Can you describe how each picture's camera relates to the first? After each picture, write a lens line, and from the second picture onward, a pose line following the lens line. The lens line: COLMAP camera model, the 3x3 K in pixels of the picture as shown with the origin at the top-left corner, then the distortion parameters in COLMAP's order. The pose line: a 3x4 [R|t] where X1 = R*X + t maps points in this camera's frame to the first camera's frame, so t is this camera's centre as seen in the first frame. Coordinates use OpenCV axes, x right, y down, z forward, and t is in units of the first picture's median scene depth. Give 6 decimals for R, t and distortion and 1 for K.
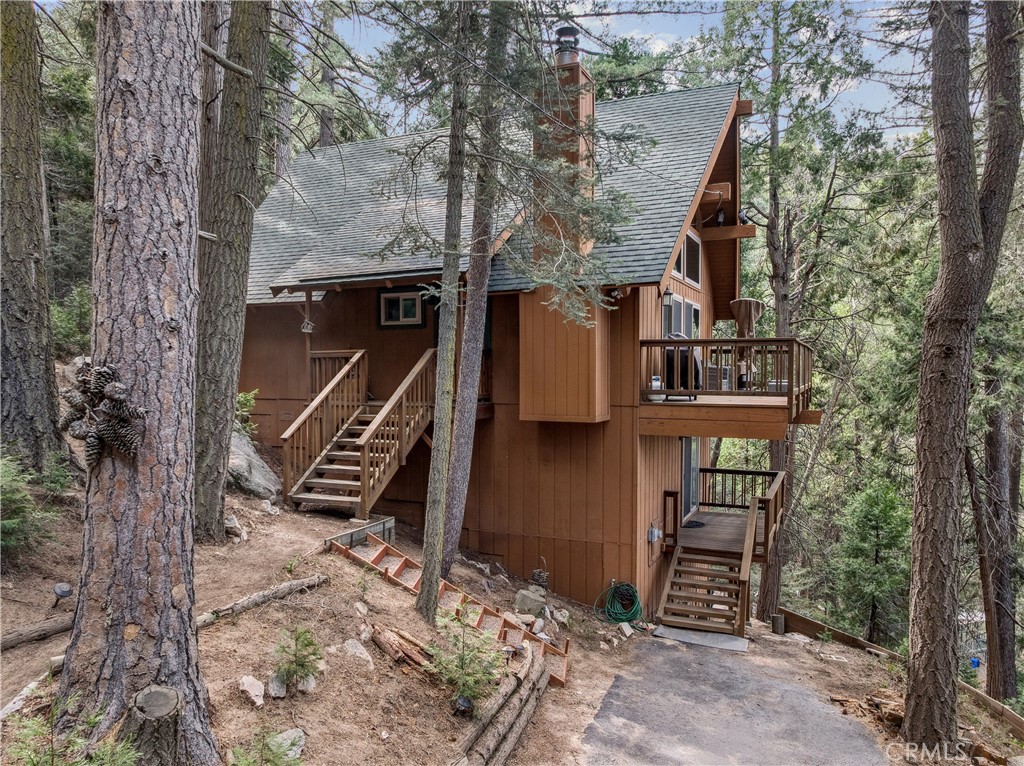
lens RADIAL K [[726.7, 0, 516.7], [0, 726.7, 405.4], [0, 0, 1]] dist [-0.033039, -0.002768]
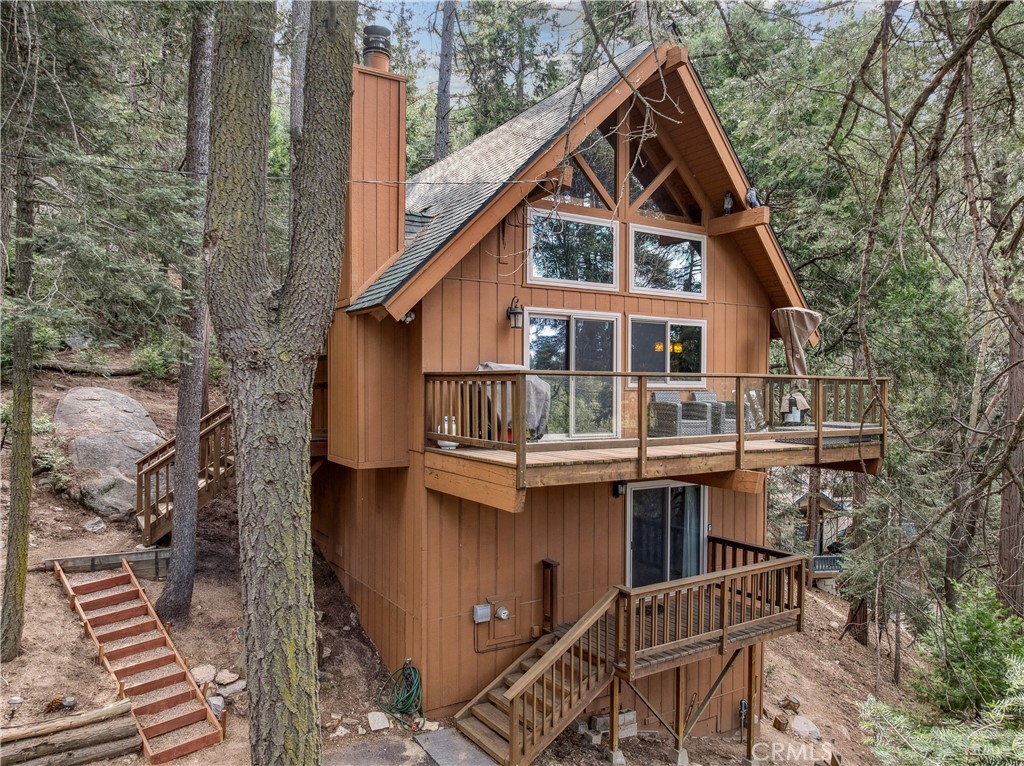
lens RADIAL K [[714.4, 0, 512.0], [0, 714.4, 383.0], [0, 0, 1]] dist [-0.054765, -0.001751]
pose [[0.828868, -0.002232, -0.559439, 0.607322], [-0.029953, 0.998381, -0.048361, -0.036736], [0.558641, 0.056842, 0.827459, 0.326705]]
